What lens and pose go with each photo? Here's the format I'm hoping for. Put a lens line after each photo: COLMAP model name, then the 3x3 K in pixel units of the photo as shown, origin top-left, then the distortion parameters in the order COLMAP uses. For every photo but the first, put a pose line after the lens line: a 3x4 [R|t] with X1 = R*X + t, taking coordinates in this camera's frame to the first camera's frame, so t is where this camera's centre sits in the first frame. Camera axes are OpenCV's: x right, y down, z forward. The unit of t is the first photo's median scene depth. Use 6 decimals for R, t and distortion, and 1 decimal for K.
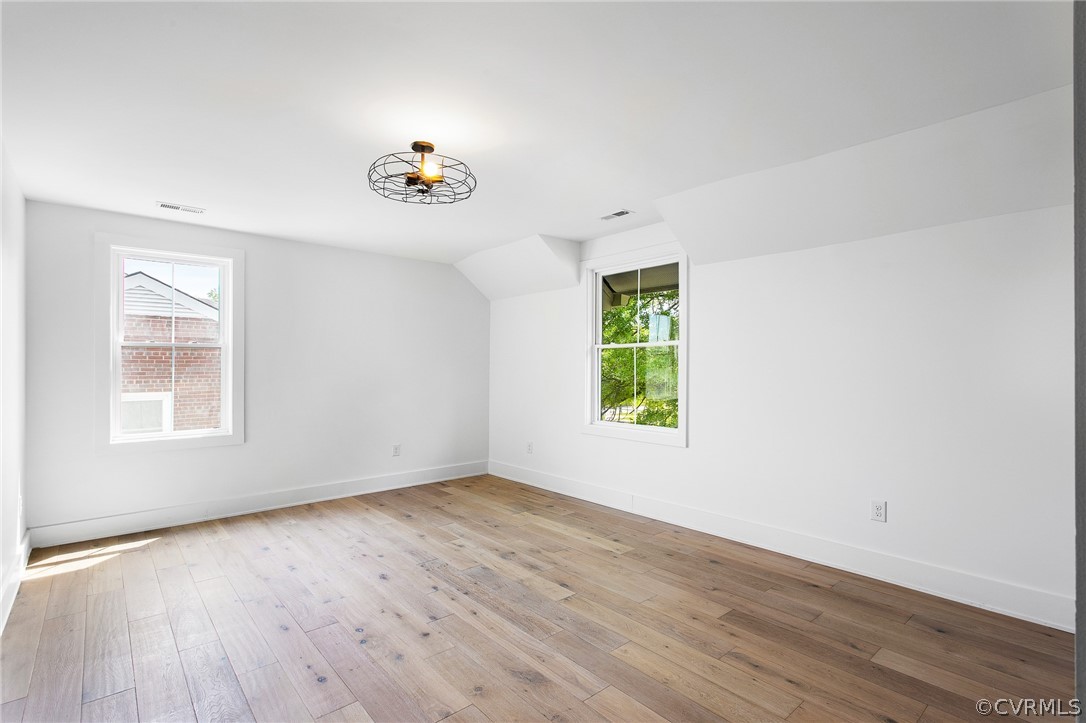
lens RADIAL K [[518.1, 0, 547.9], [0, 518.1, 360.1], [0, 0, 1]] dist [0.006668, 0.000745]
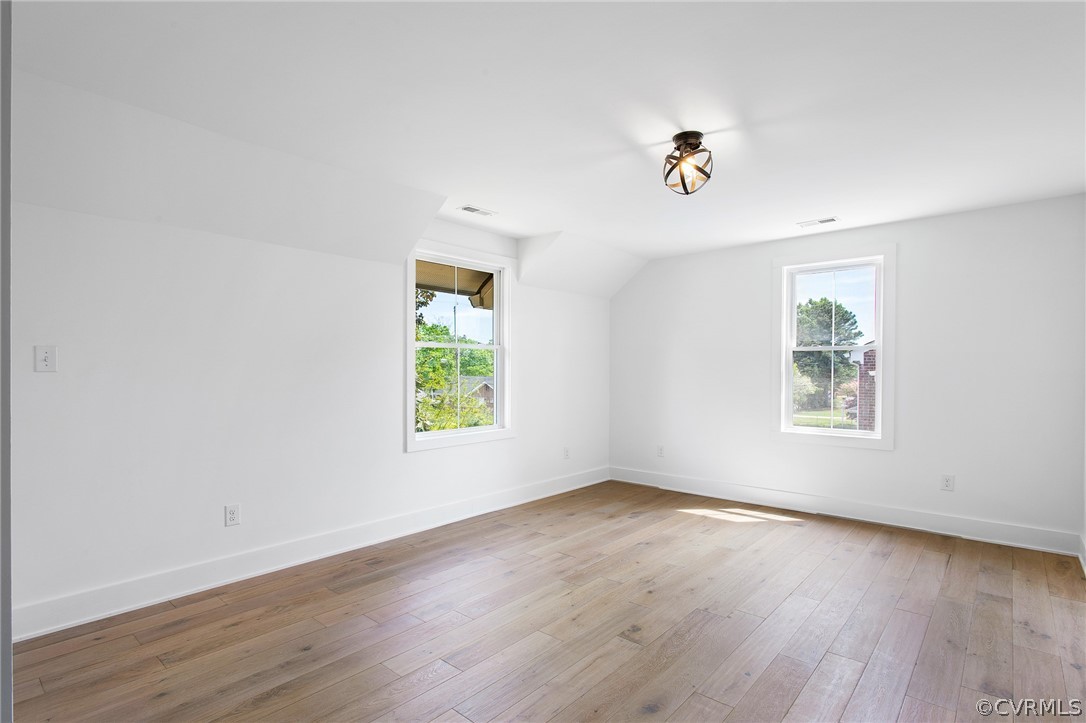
lens RADIAL K [[543.1, 0, 547.3], [0, 543.1, 368.2], [0, 0, 1]] dist [-0.004582, -0.000387]
pose [[0.146236, 0.003618, -0.989243, 0.341577], [0.008090, 0.999955, 0.004853, 0.003036], [0.989217, -0.008713, 0.146200, 0.295166]]
